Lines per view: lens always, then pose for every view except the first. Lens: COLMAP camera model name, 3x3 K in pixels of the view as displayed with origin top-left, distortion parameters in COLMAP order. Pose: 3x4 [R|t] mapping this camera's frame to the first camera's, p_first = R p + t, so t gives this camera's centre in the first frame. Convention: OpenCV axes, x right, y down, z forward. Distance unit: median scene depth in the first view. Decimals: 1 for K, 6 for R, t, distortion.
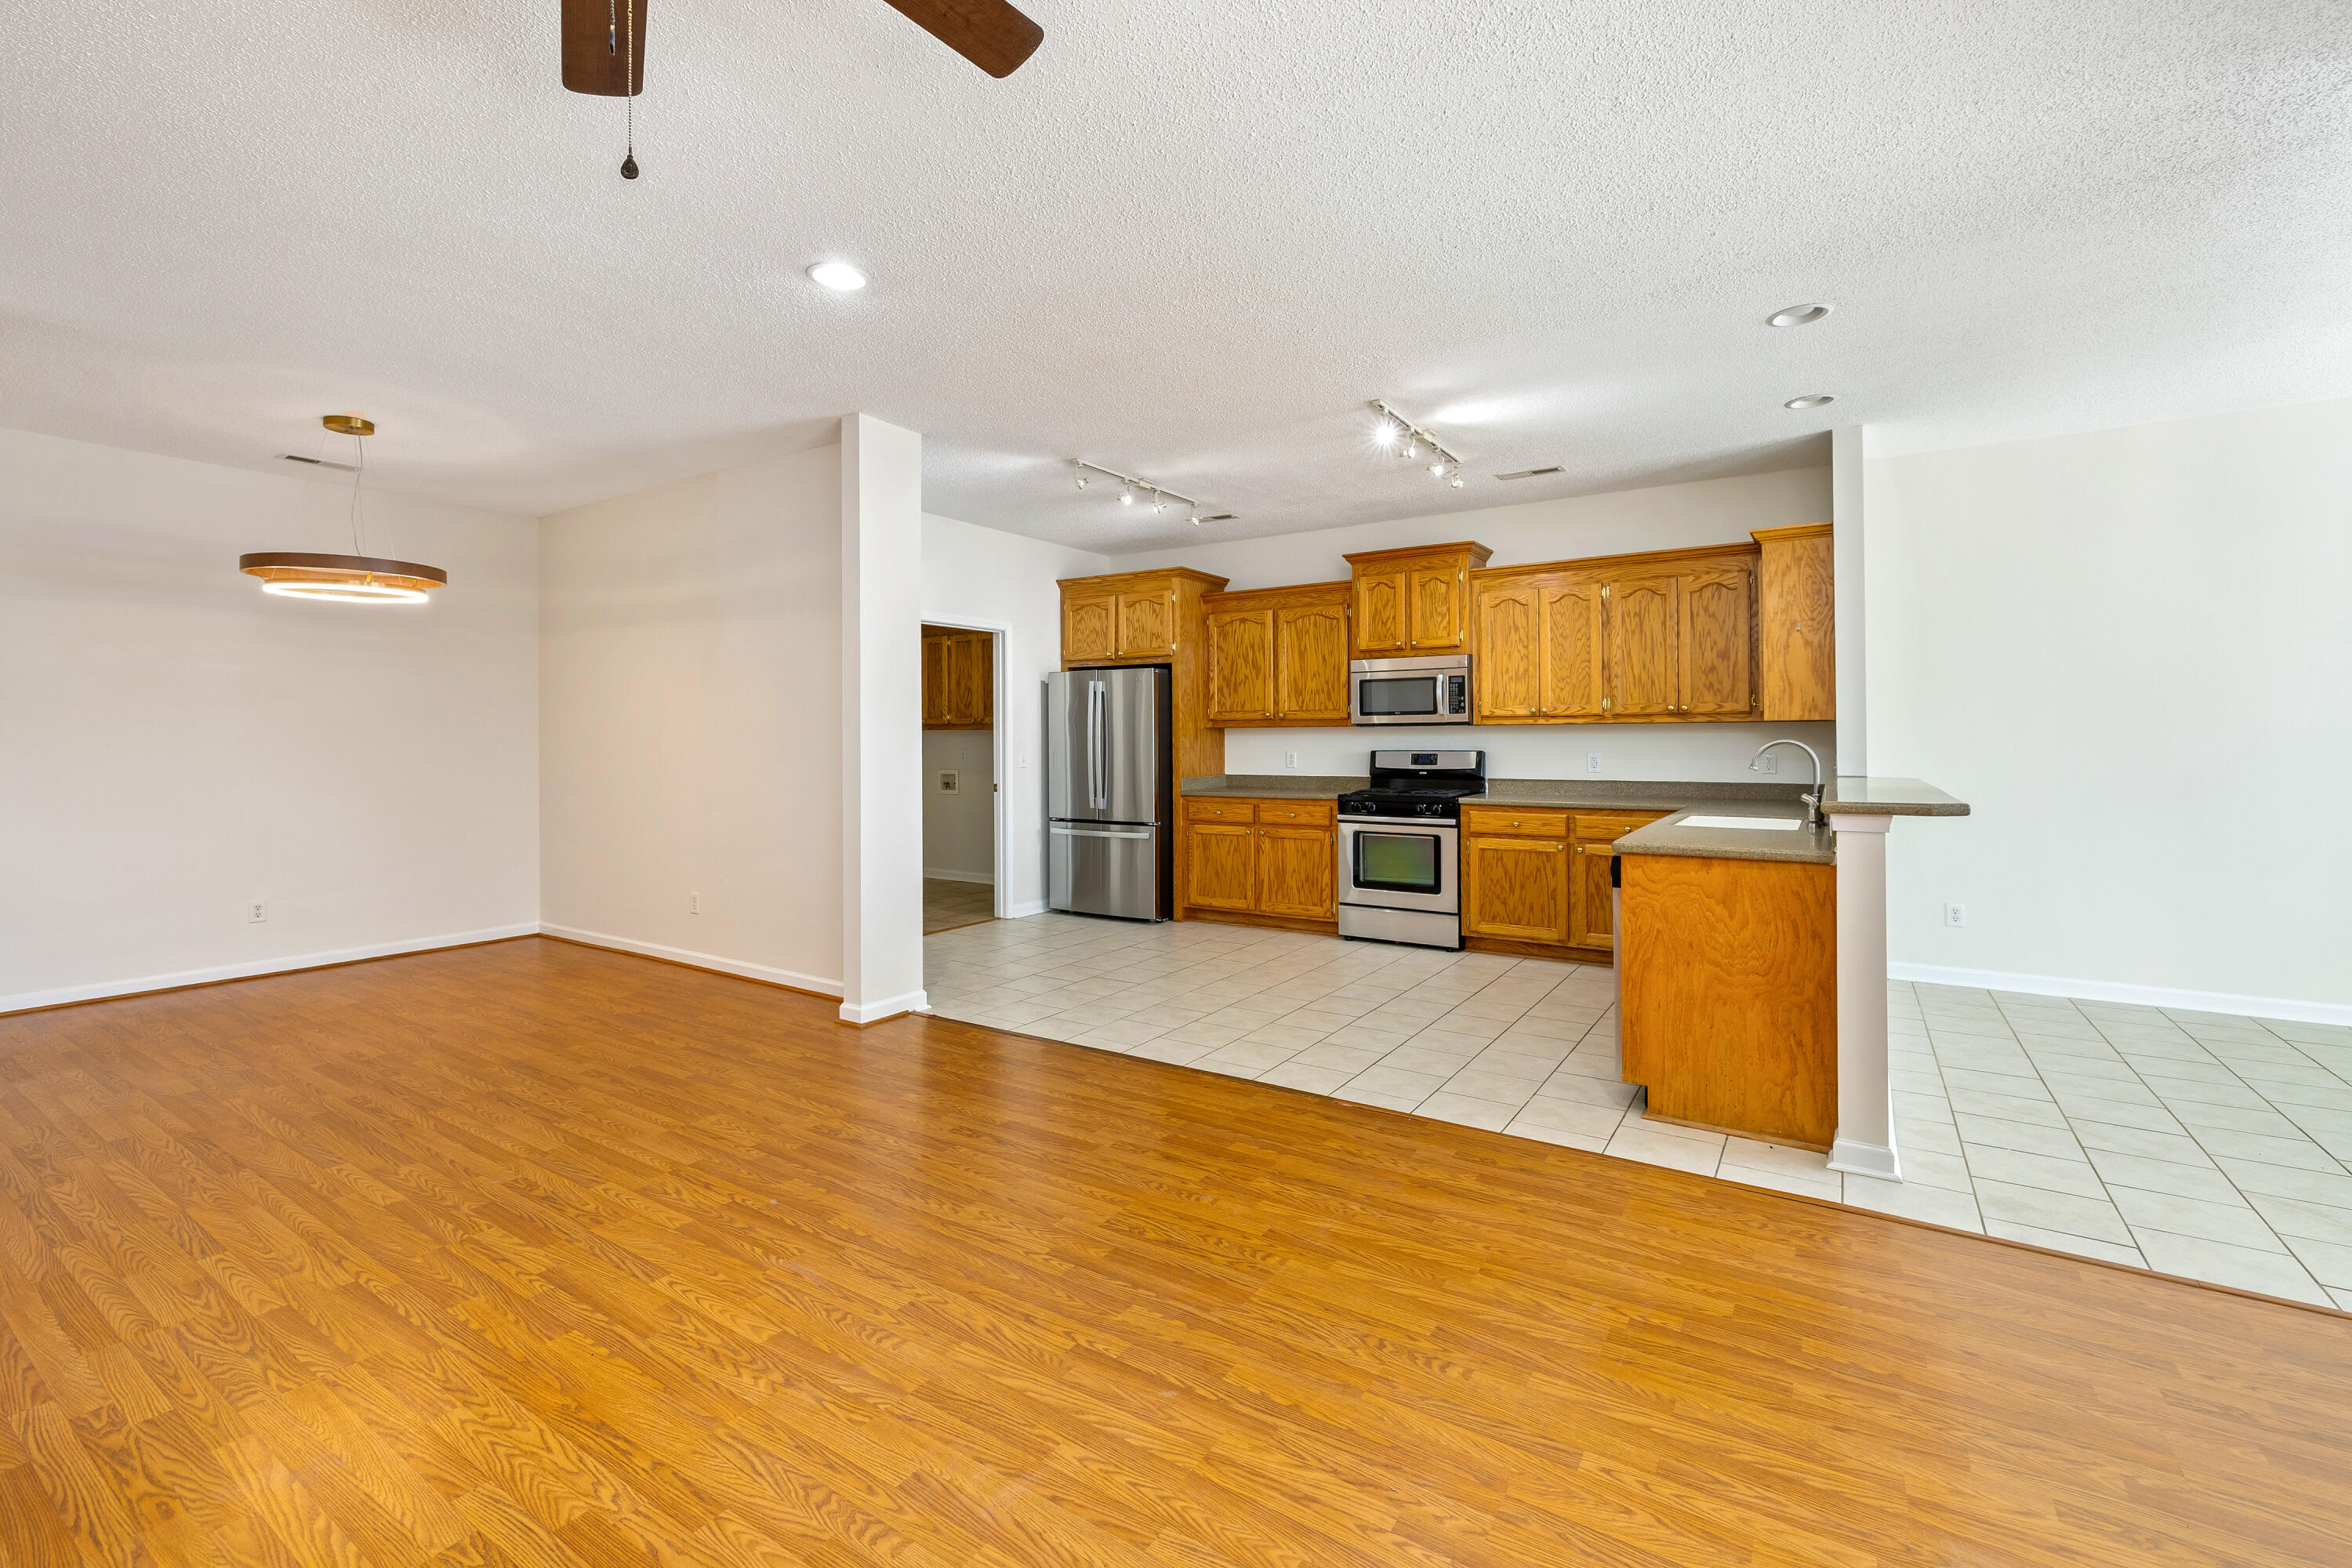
lens RADIAL K [[1027.5, 0, 1142.9], [0, 1027.5, 726.1], [0, 0, 1]] dist [0.002533, -0.000160]
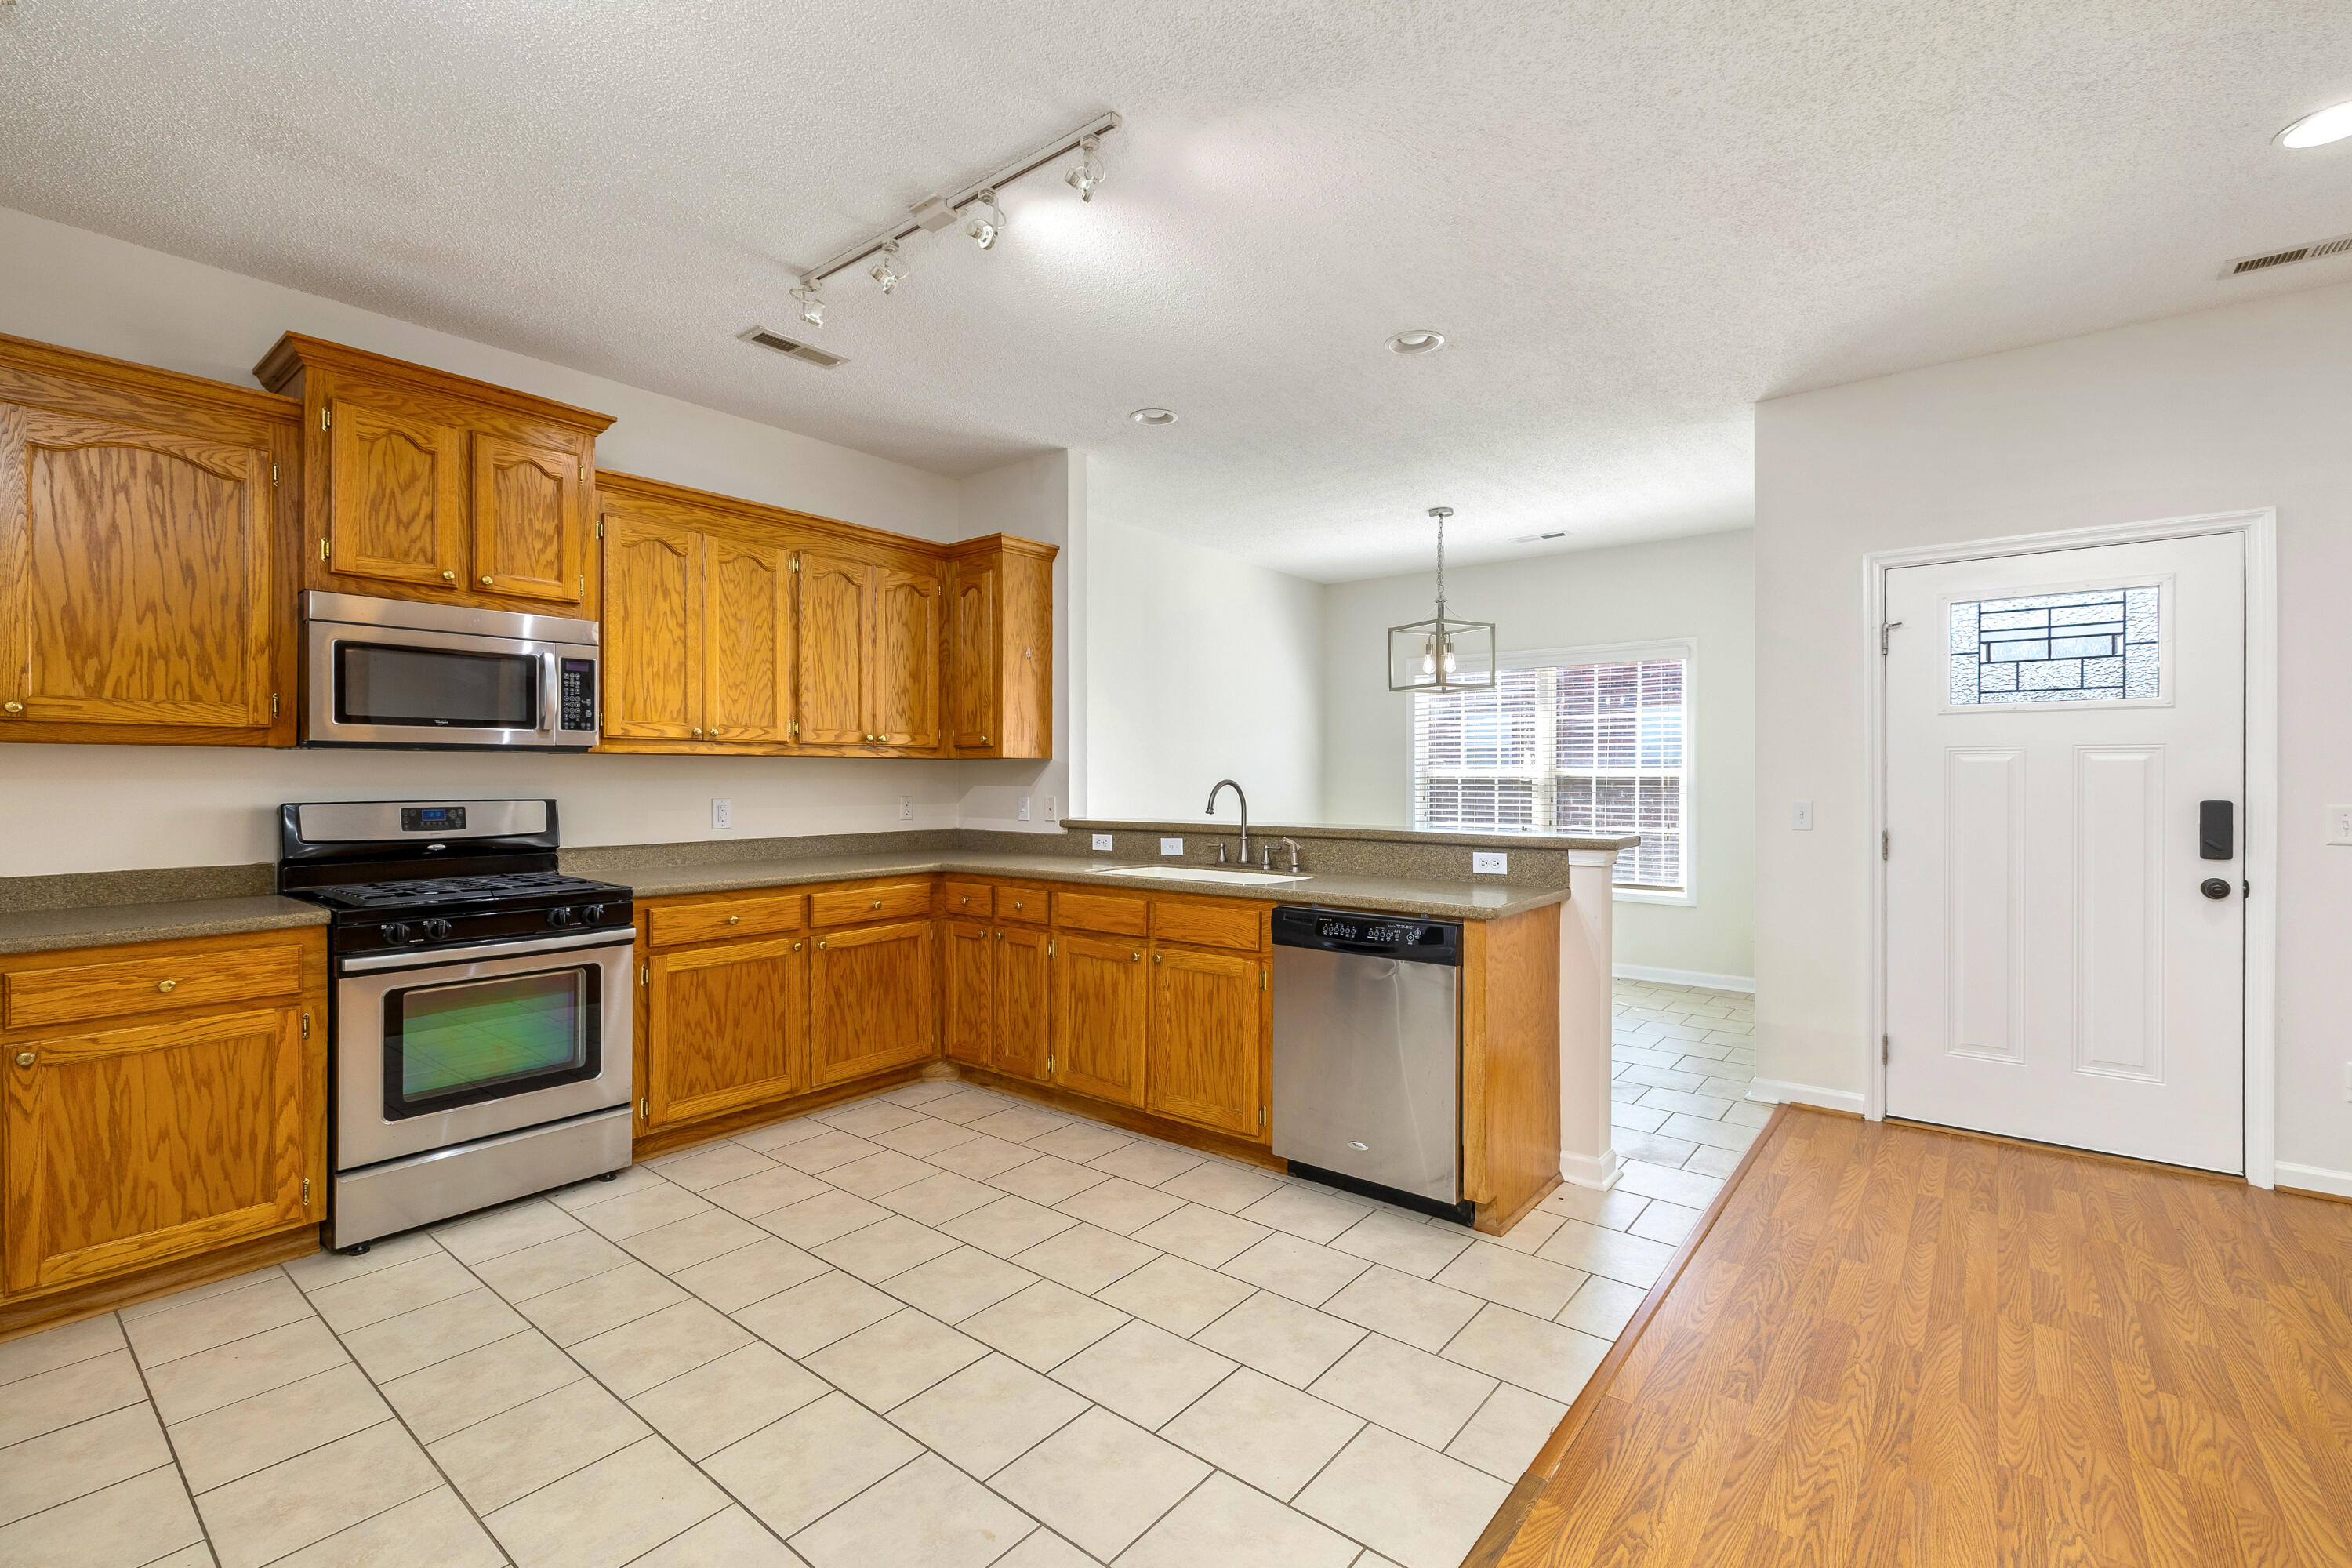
lens RADIAL K [[1027.5, 0, 1156.4], [0, 1027.5, 777.4], [0, 0, 1]] dist [0.002533, -0.000160]
pose [[0.091924, 0.004489, 0.995756, -0.218224], [-0.013371, 0.999905, -0.003273, 0.011091], [-0.995676, -0.013013, 0.091975, 0.723175]]
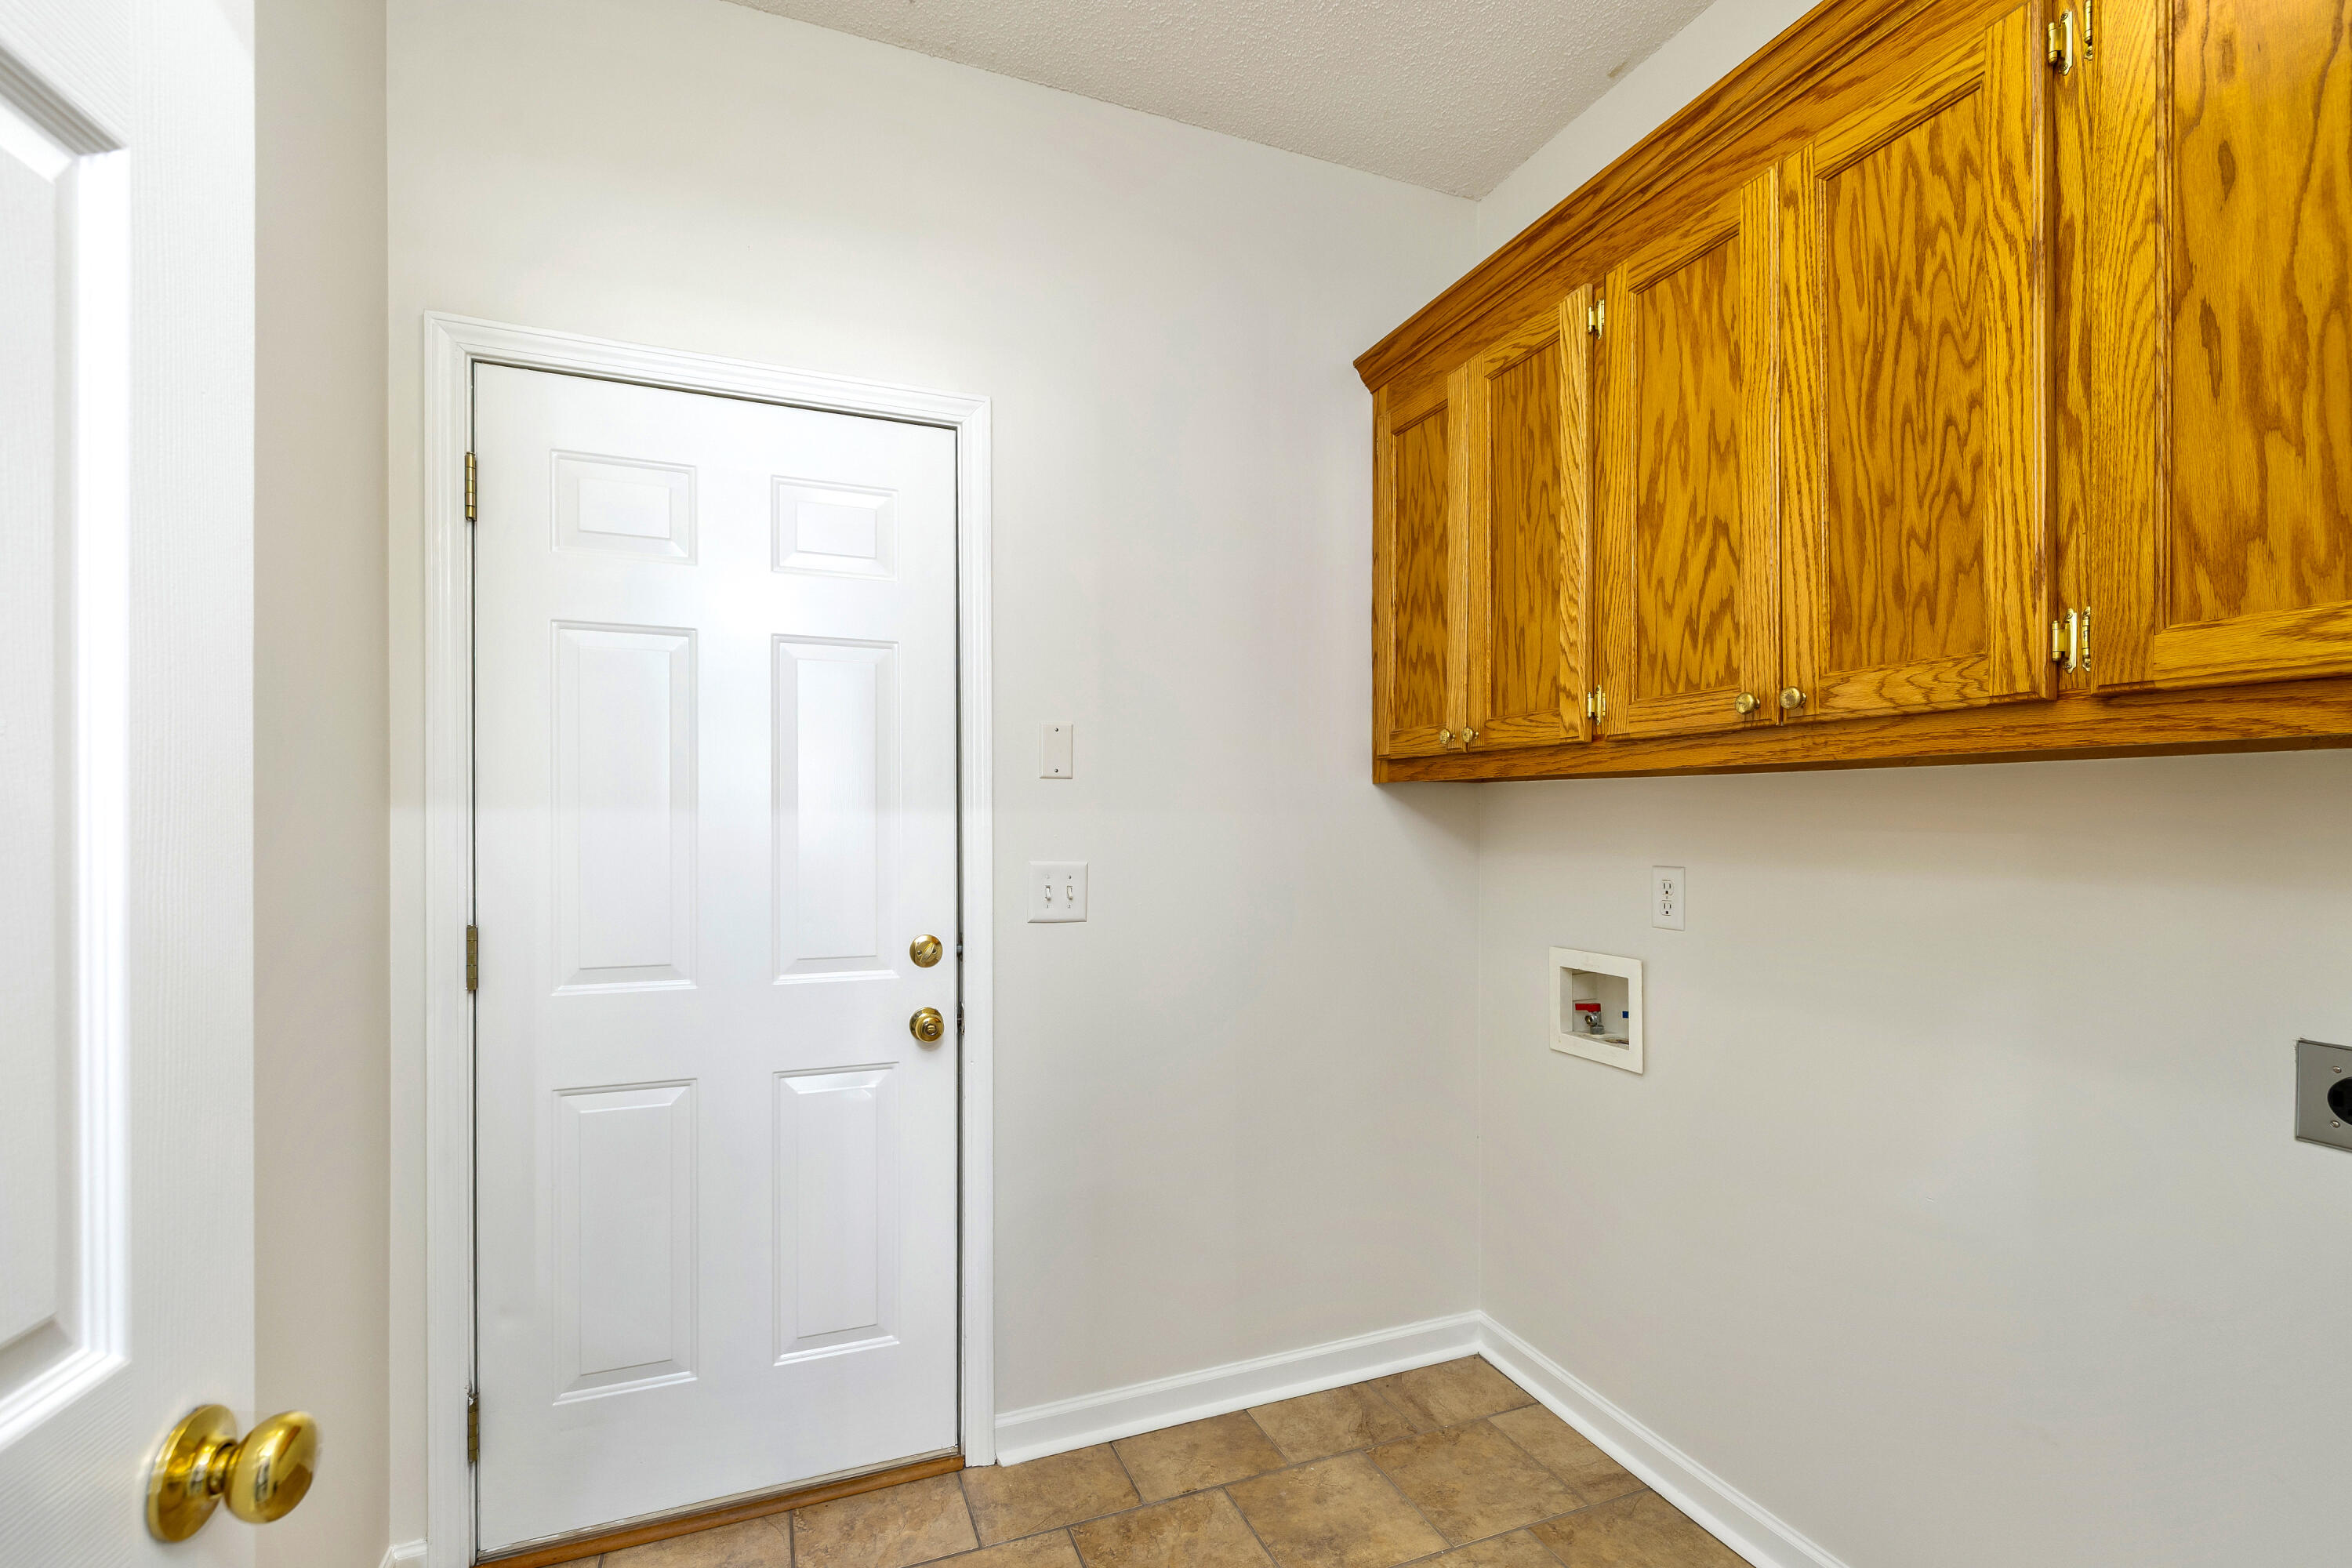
lens RADIAL K [[1027.5, 0, 1184.8], [0, 1027.5, 824.8], [0, 0, 1]] dist [0.002533, -0.000160]
pose [[0.833963, 0.003613, -0.551808, -0.228684], [0.003111, 0.999932, 0.011249, 0.016968], [0.551811, -0.011098, 0.833895, 1.244169]]
